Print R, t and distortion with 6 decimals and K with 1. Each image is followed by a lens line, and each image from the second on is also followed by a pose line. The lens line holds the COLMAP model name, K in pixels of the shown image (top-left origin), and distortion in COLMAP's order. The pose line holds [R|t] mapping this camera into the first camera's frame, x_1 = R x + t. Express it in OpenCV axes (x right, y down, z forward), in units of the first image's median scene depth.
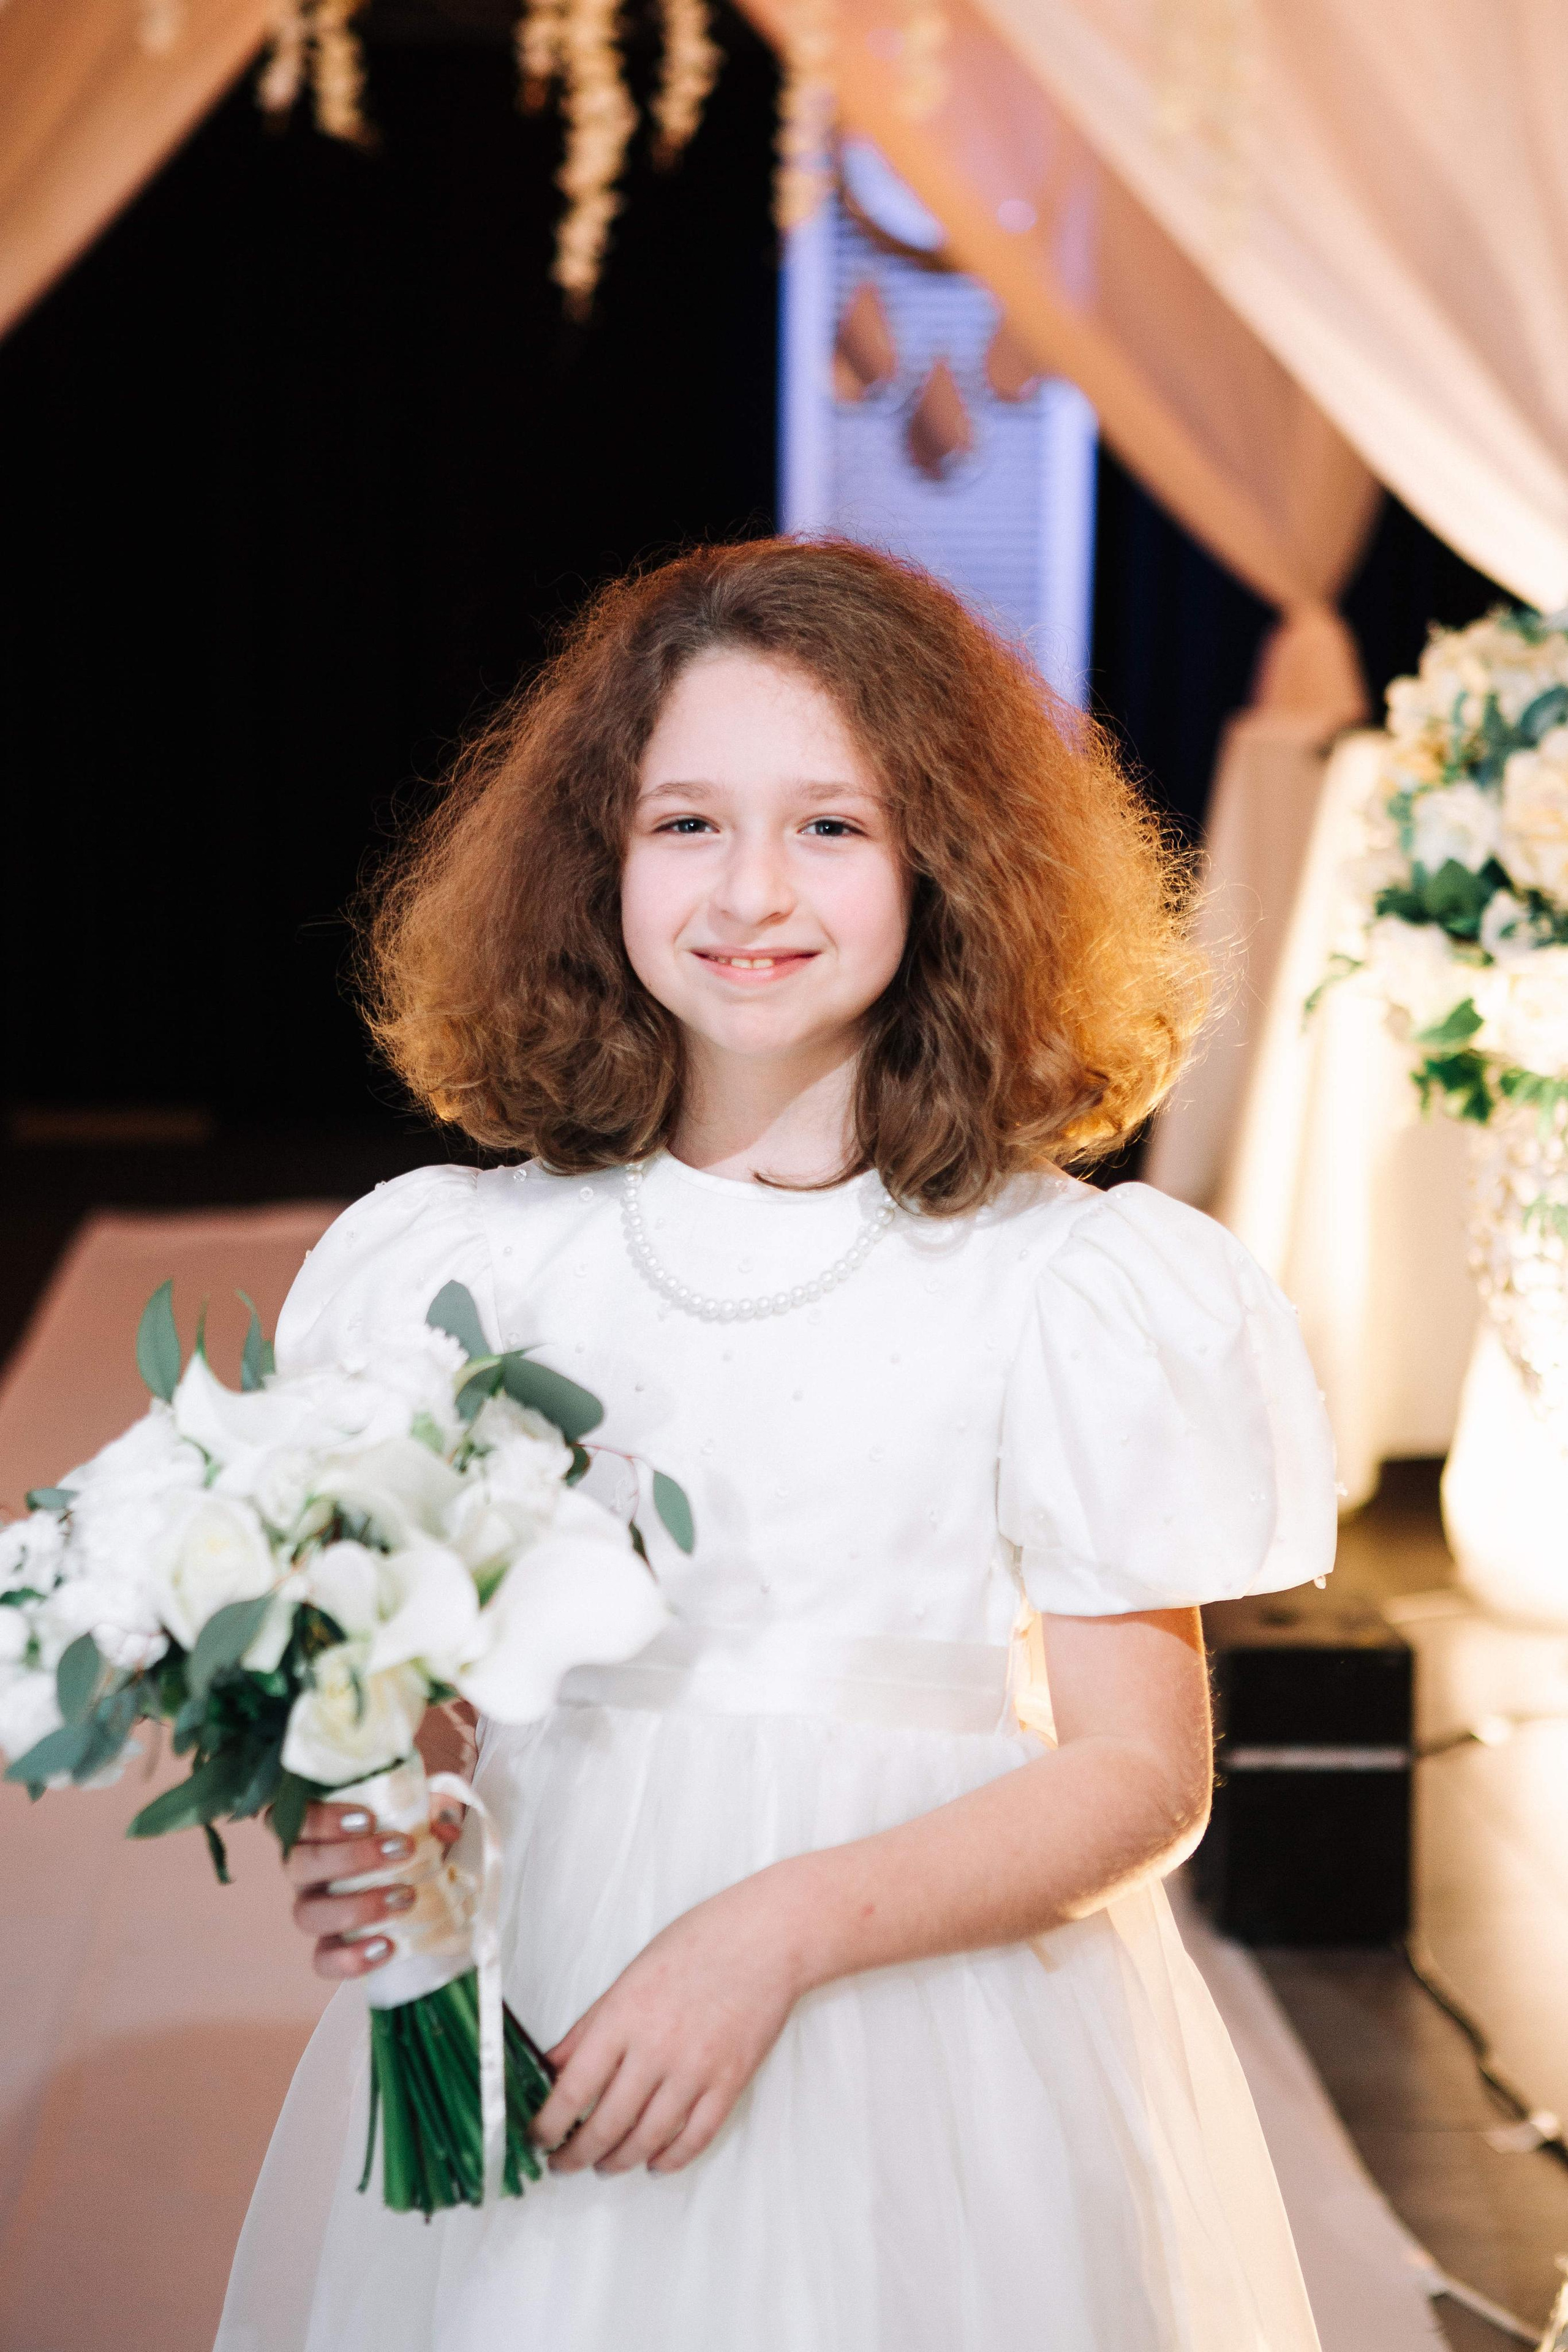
lens RADIAL K [[4109.7, 0, 791.5], [0, 4109.7, 1158.8], [0, 0, 1]] dist [0.365764, 0.000000]
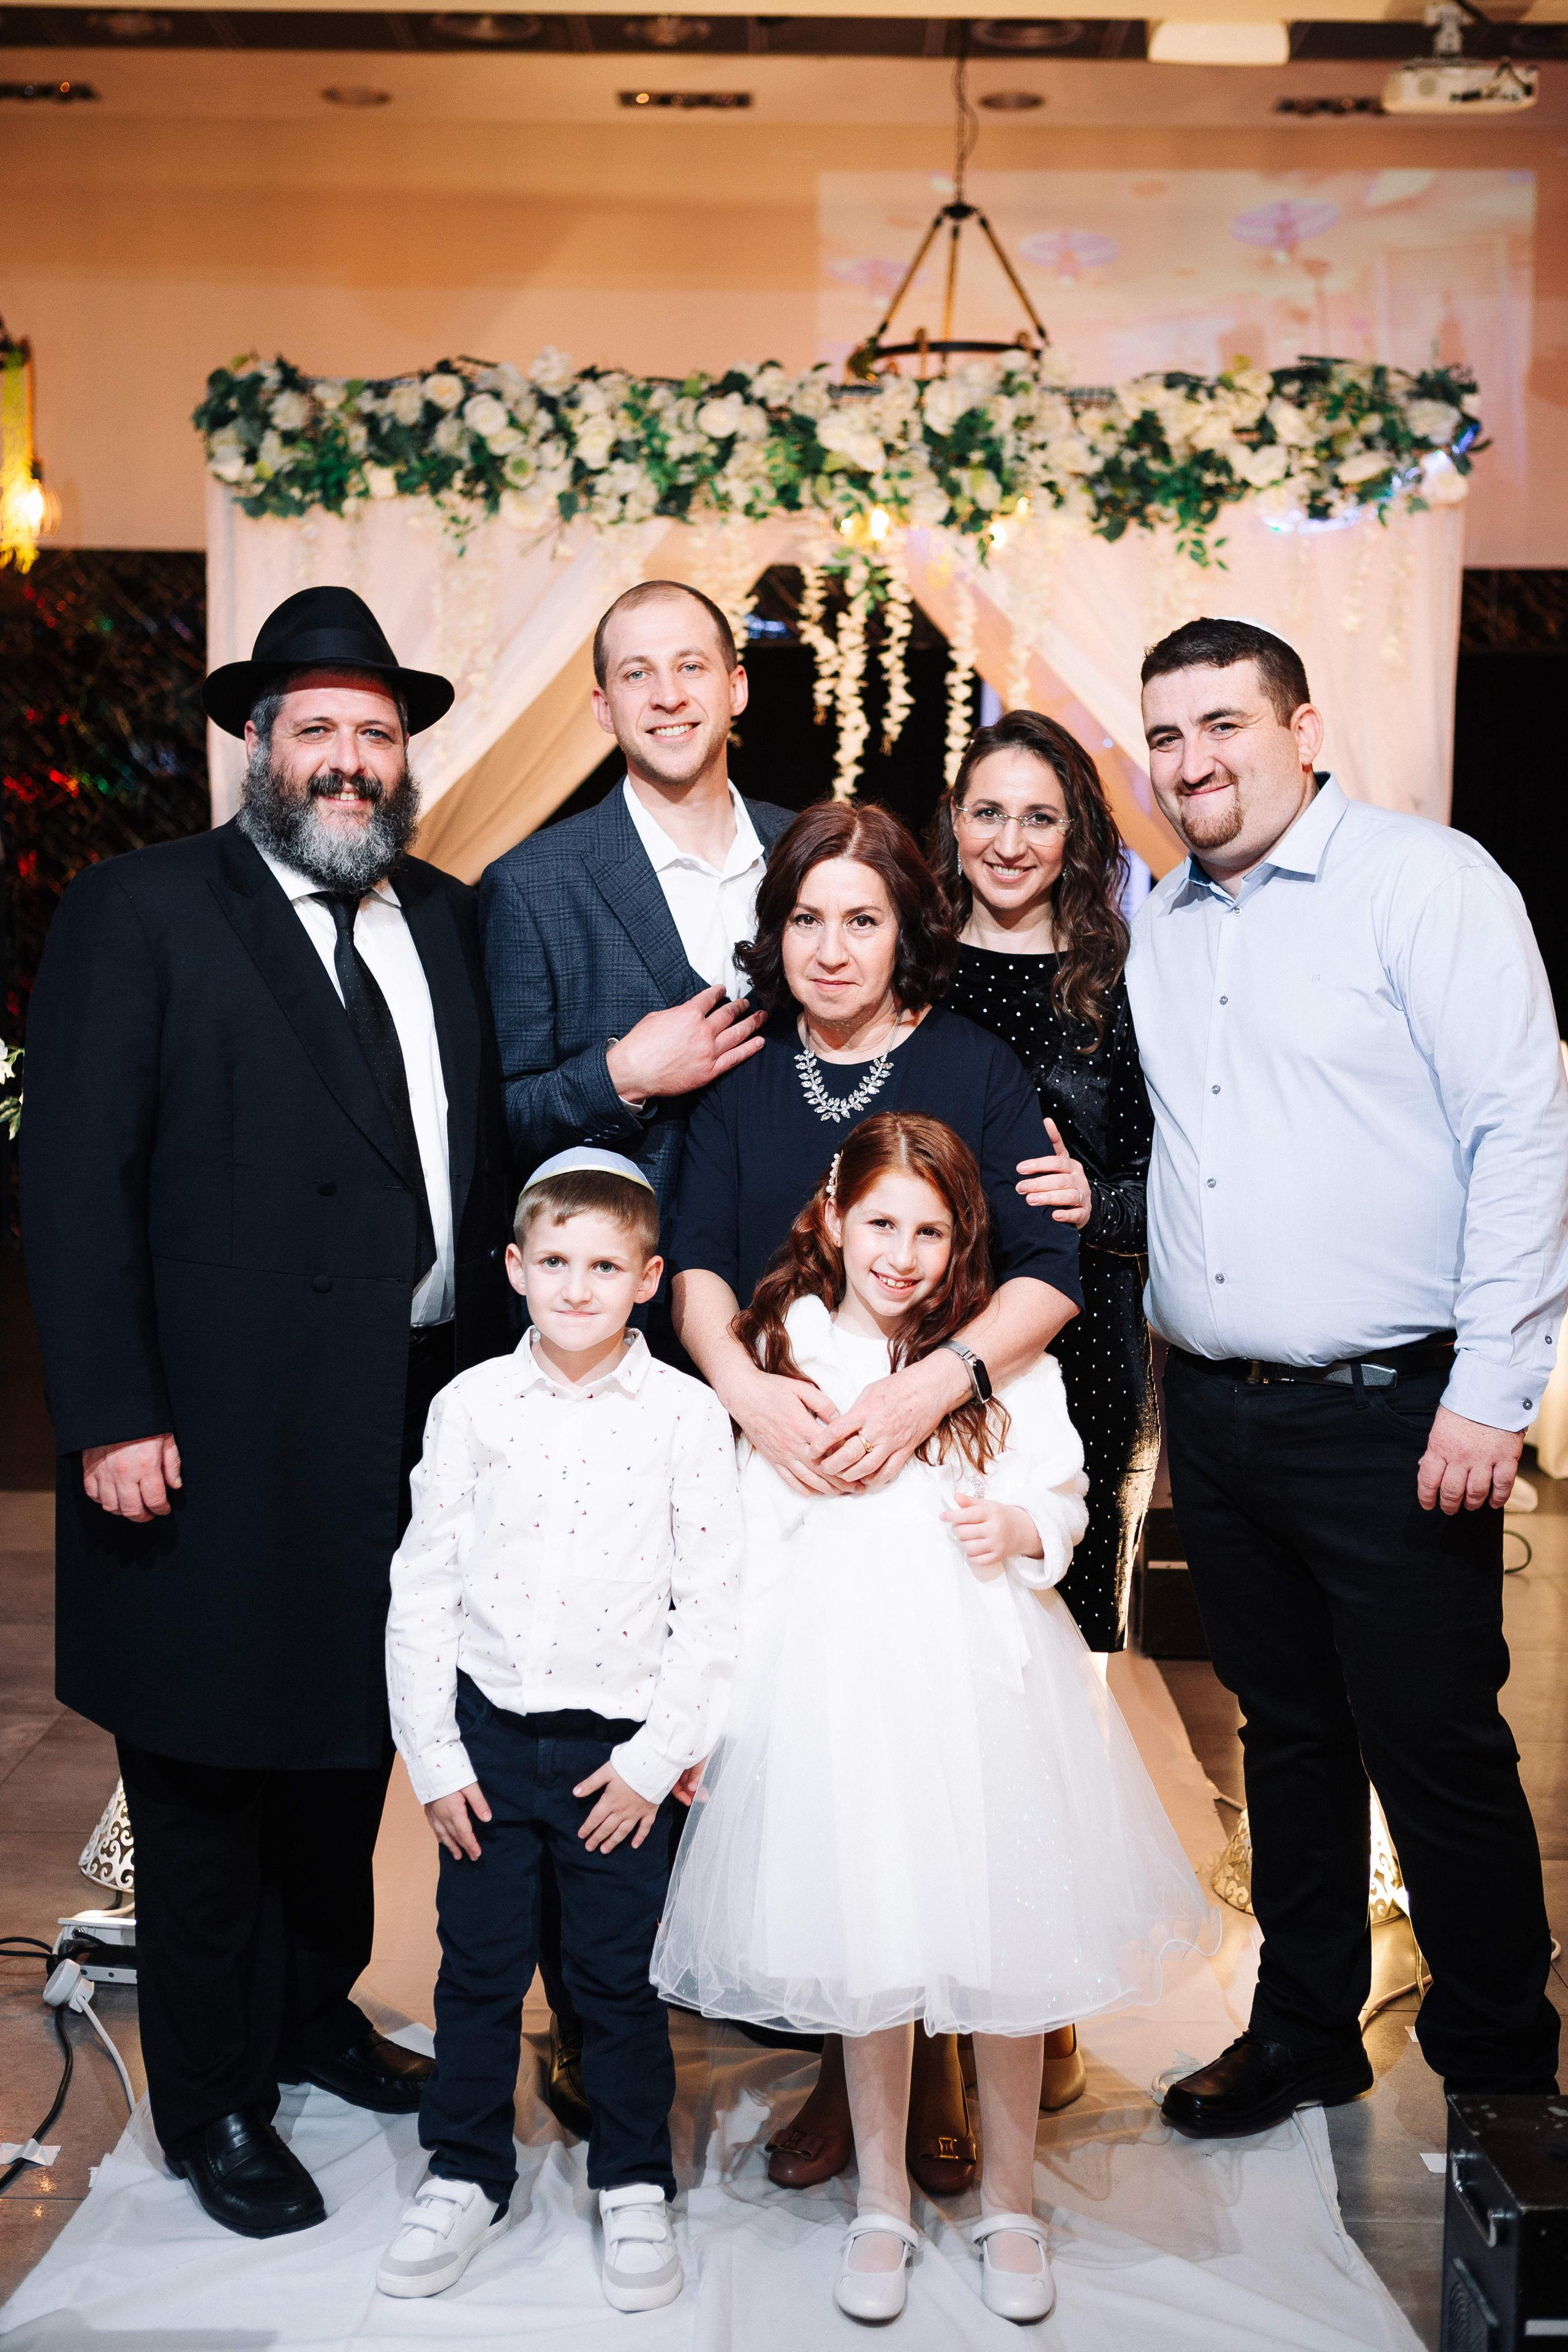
lens RADIAL K [[2627.6, 0, 763.4], [0, 2627.6, 1134.9], [0, 0, 1]] dist [0.053750, 0.000000]
pose [[0.995895, 0.012434, -0.089659, 0.024038], [-0.017810, 0.998075, -0.059412, 0.012649], [0.088748, 0.060765, 0.994199, -0.197731]]
